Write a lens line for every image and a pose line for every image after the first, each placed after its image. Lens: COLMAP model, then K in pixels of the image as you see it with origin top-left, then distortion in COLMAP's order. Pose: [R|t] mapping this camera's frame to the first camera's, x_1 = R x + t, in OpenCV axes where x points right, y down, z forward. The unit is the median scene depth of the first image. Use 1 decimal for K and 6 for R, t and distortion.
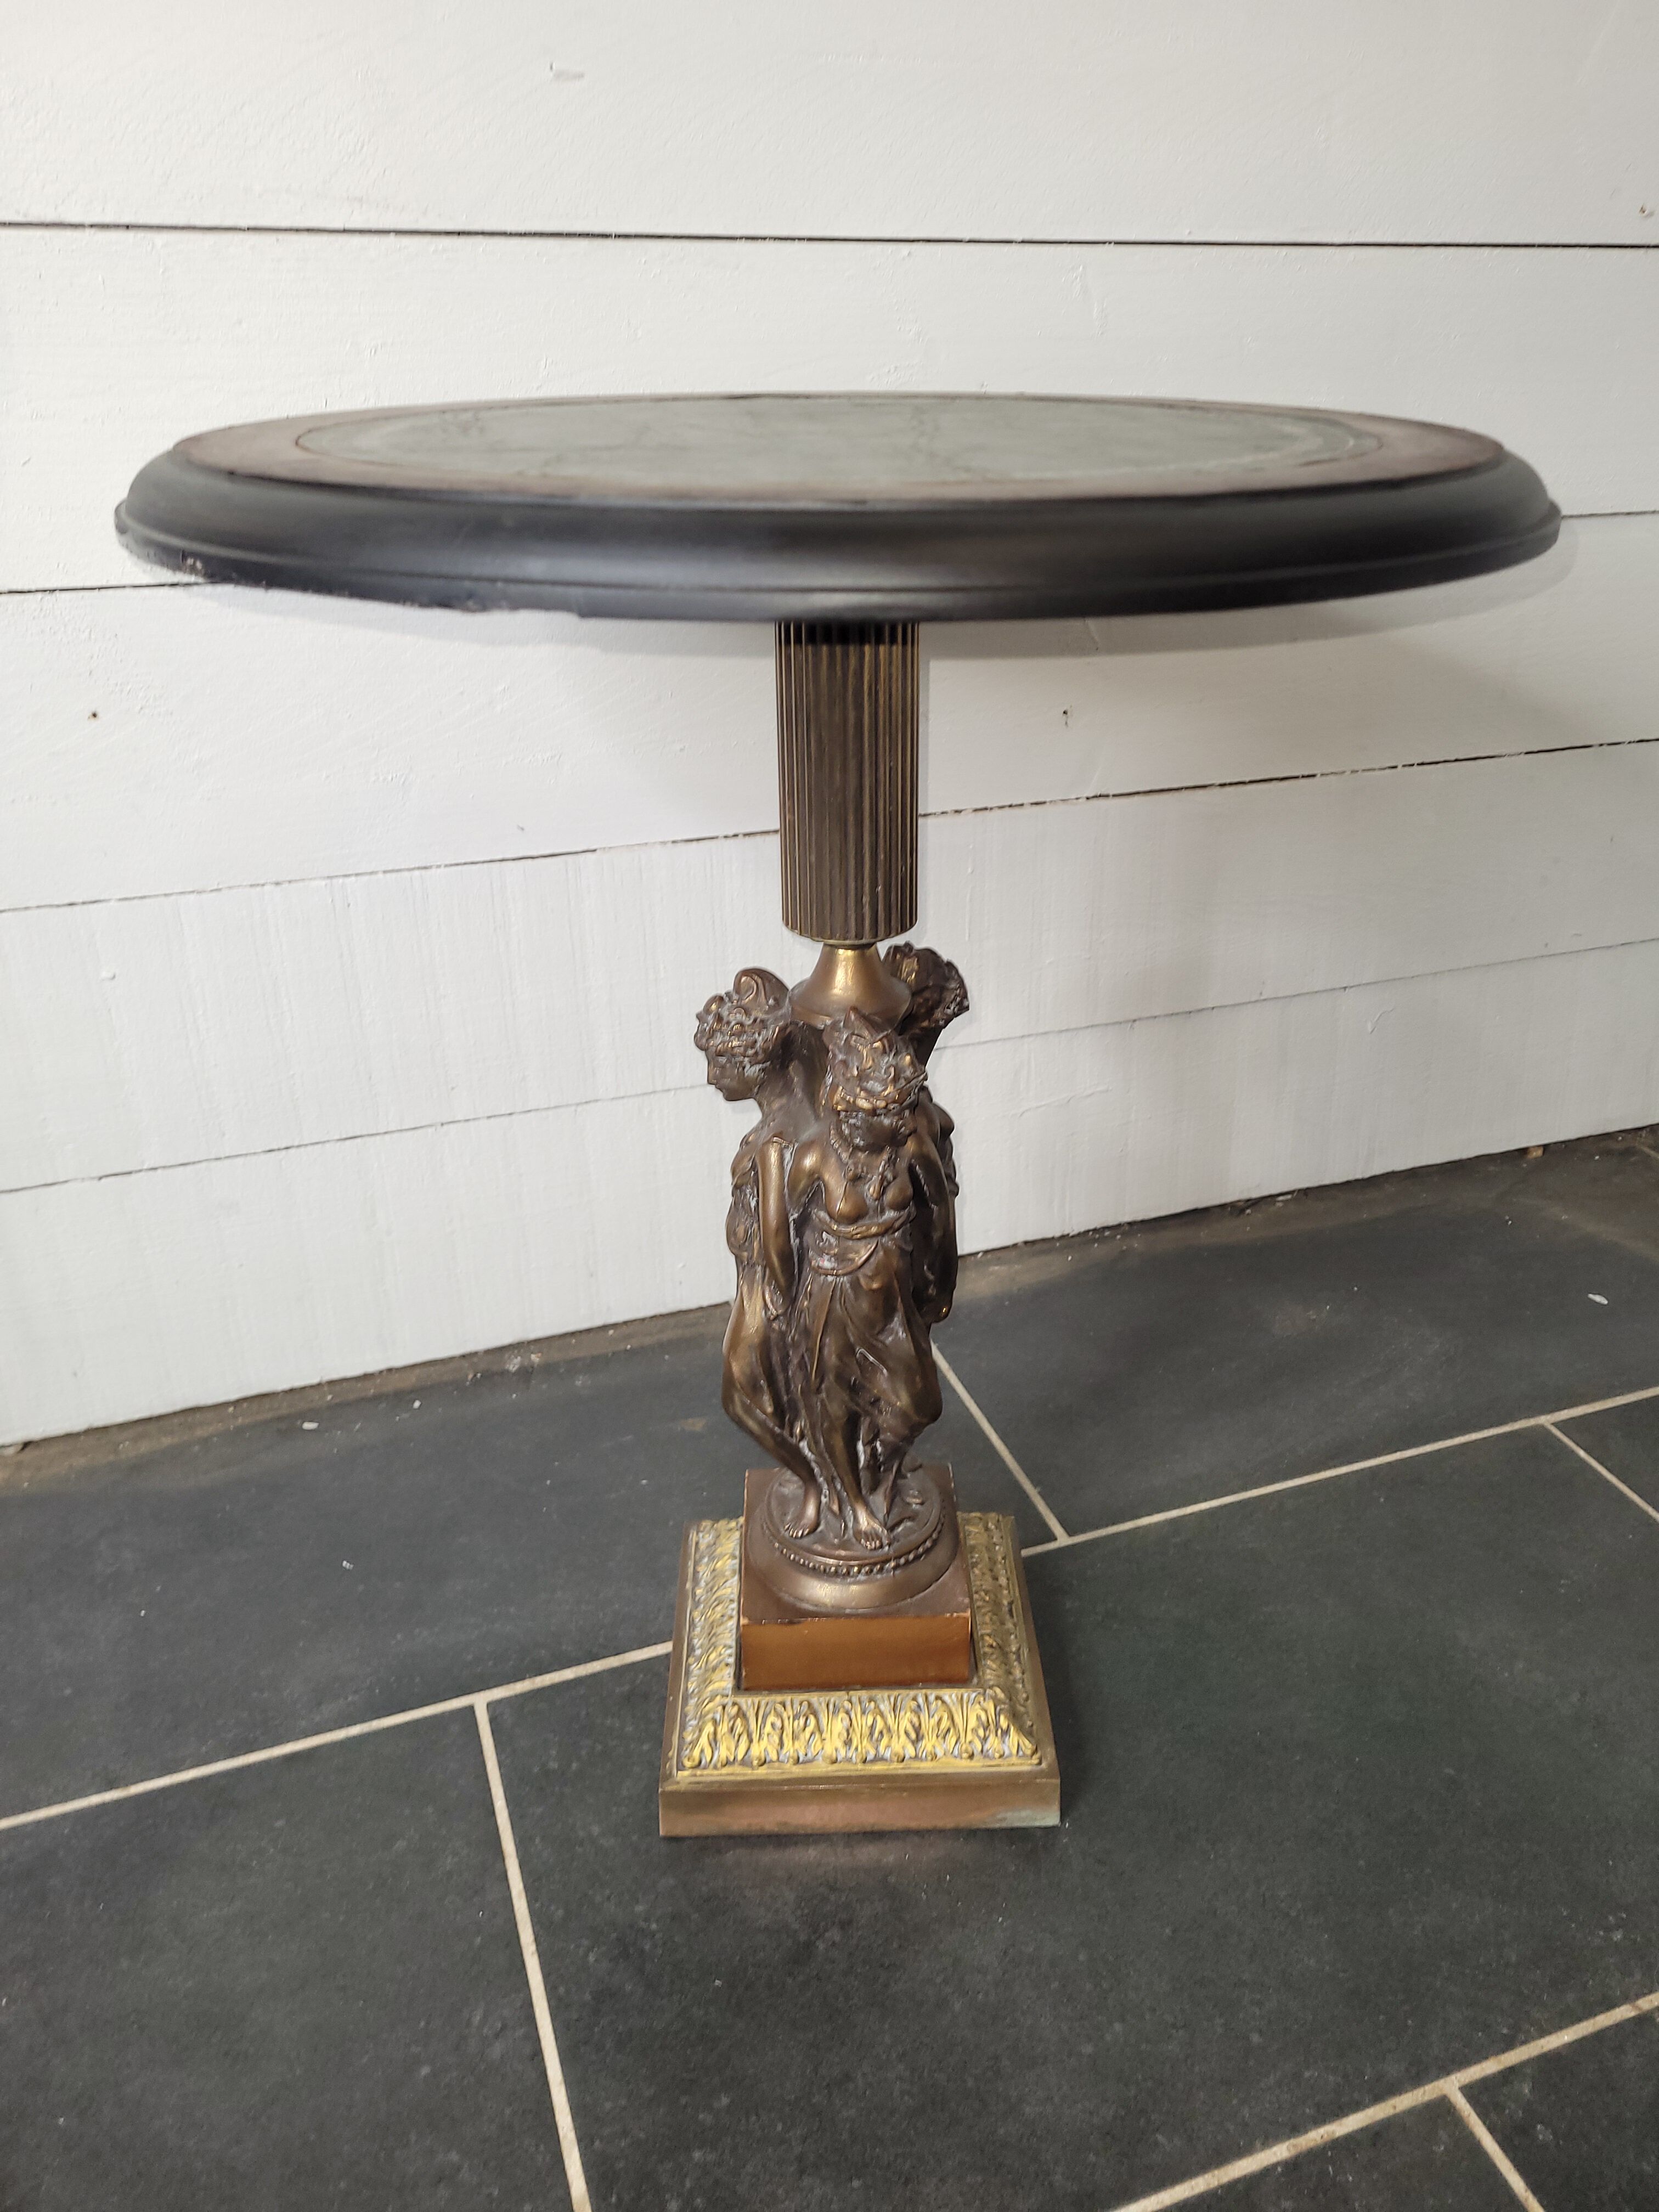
lens RADIAL K [[1664.2, 0, 865.4], [0, 1664.2, 1052.8], [0, 0, 1]] dist [0.049182, -0.045790]
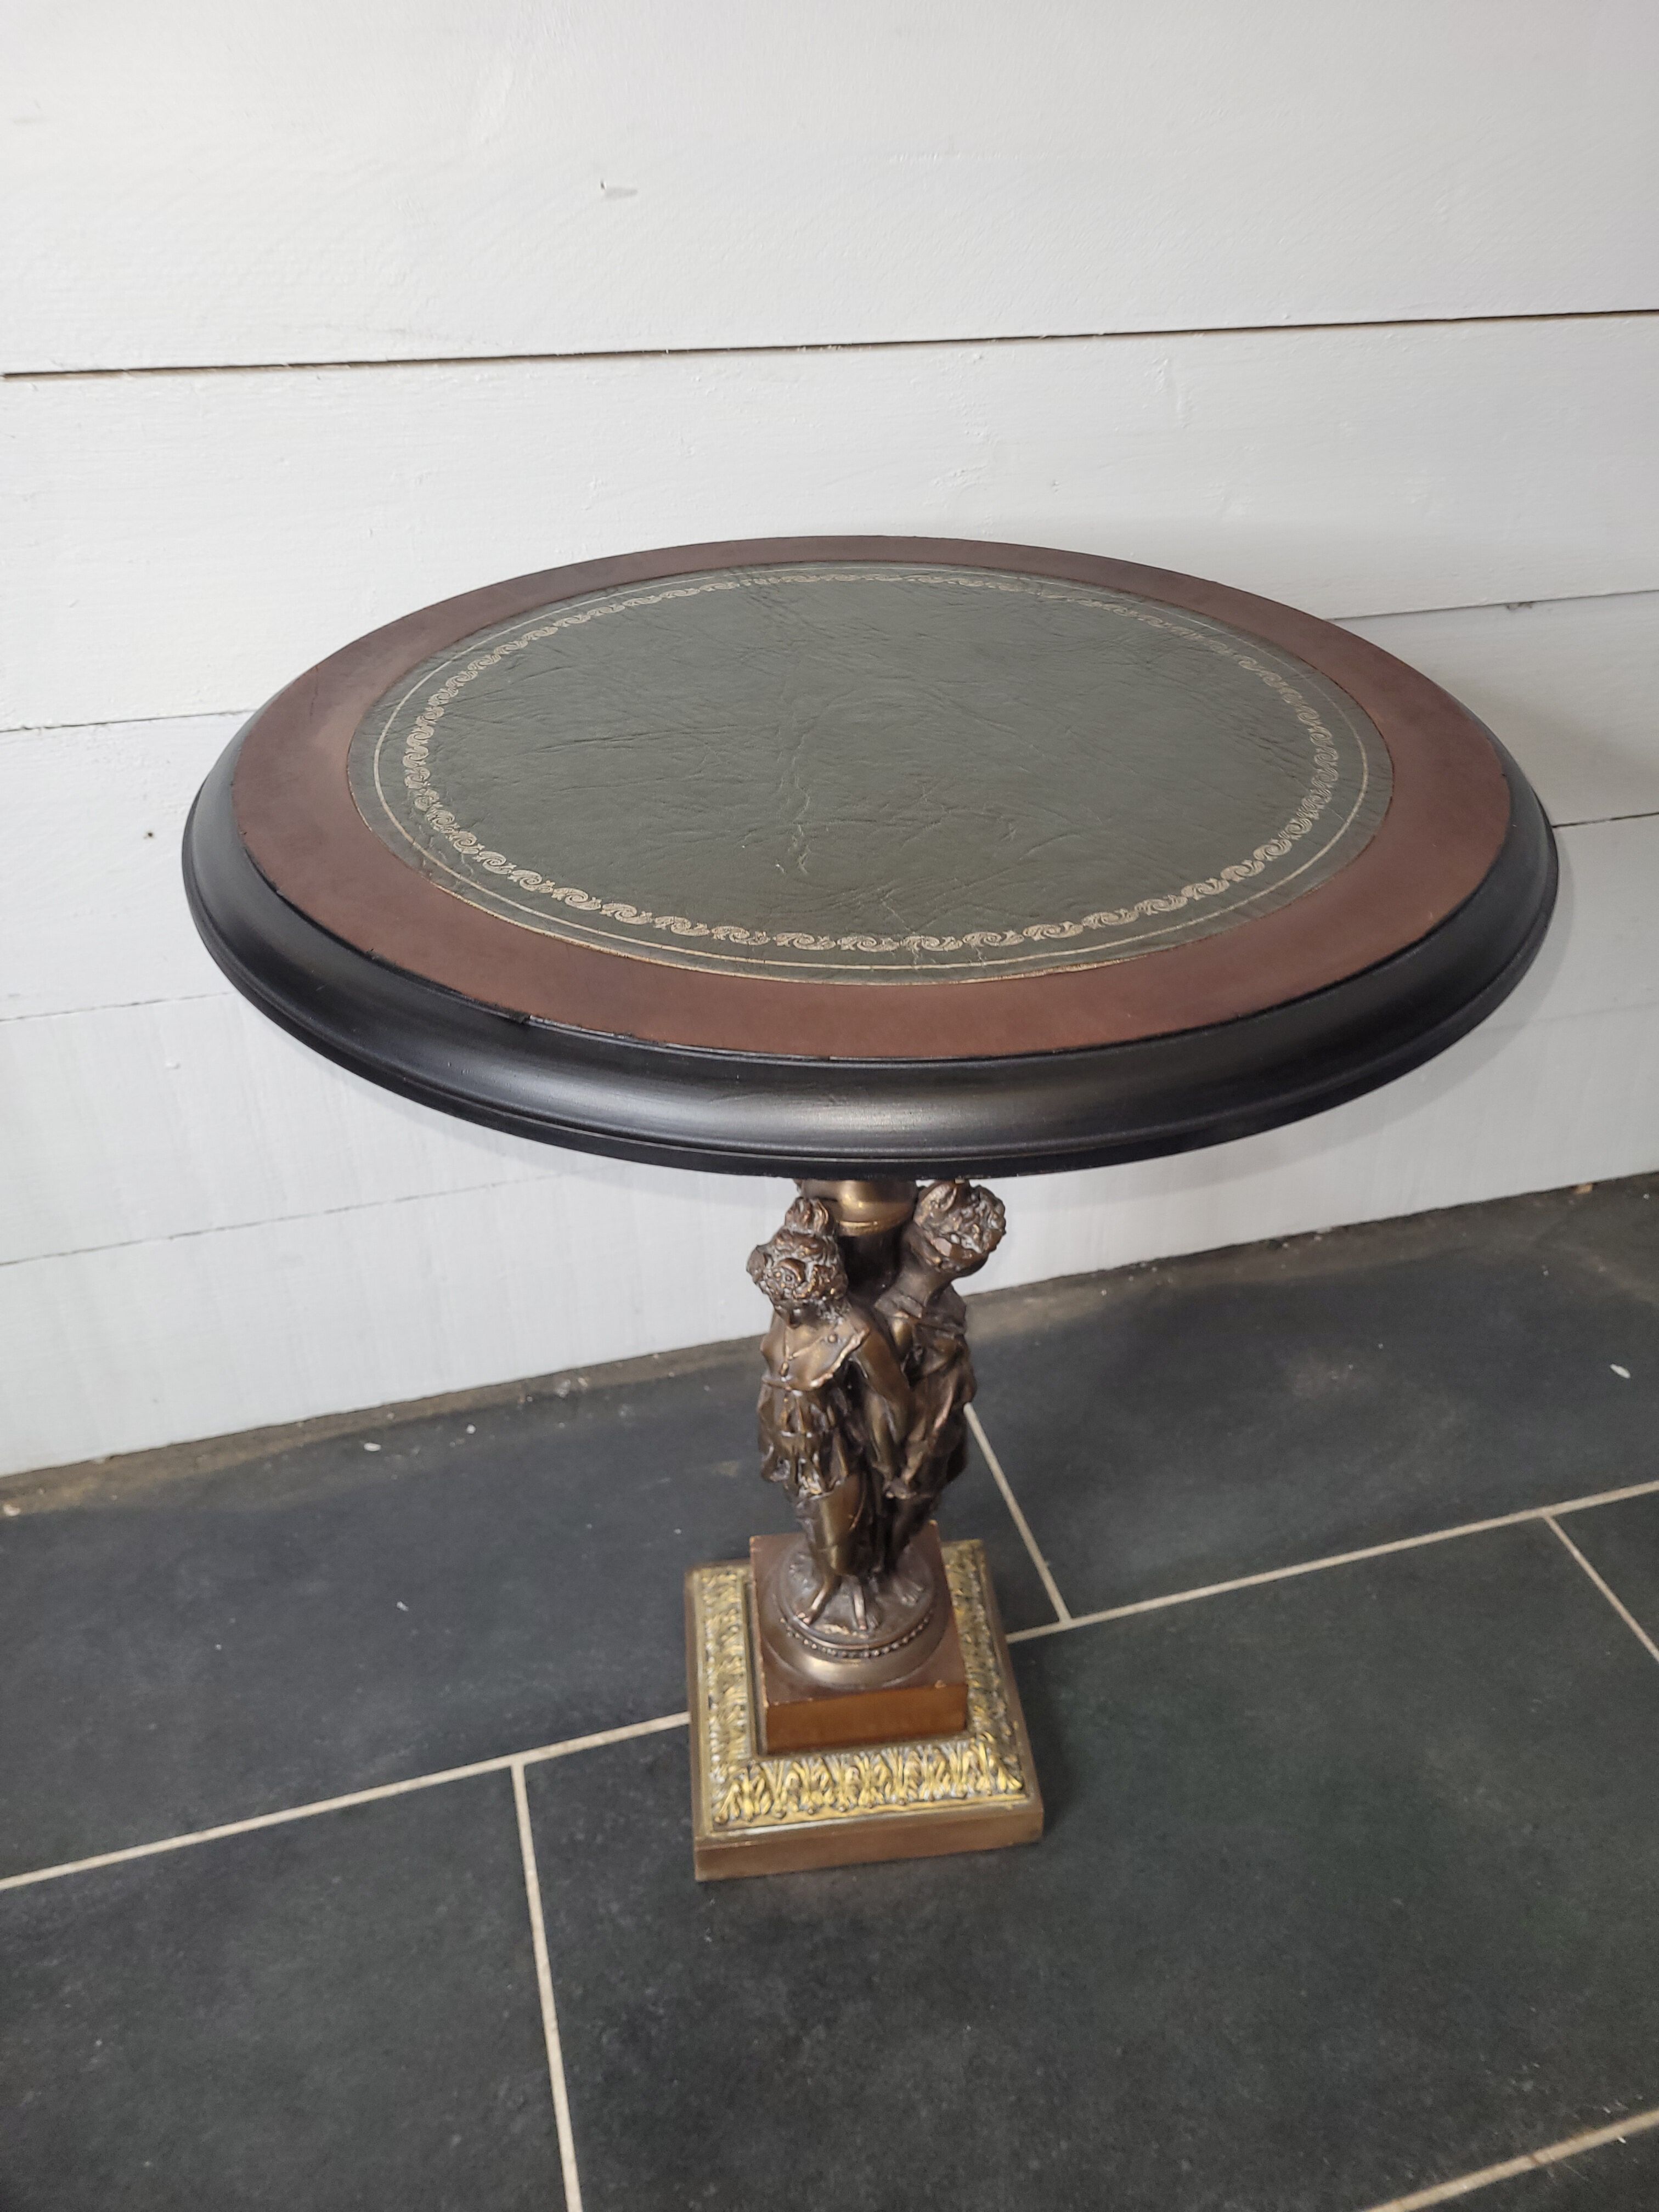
lens RADIAL K [[1673.4, 0, 872.9], [0, 1673.4, 1076.8], [0, 0, 1]] dist [0.038194, -0.038246]
pose [[0.997662, 0.049847, -0.046760, 0.034065], [-0.041446, 0.985253, 0.166006, -0.263870], [0.054346, -0.163680, 0.985015, -0.002681]]
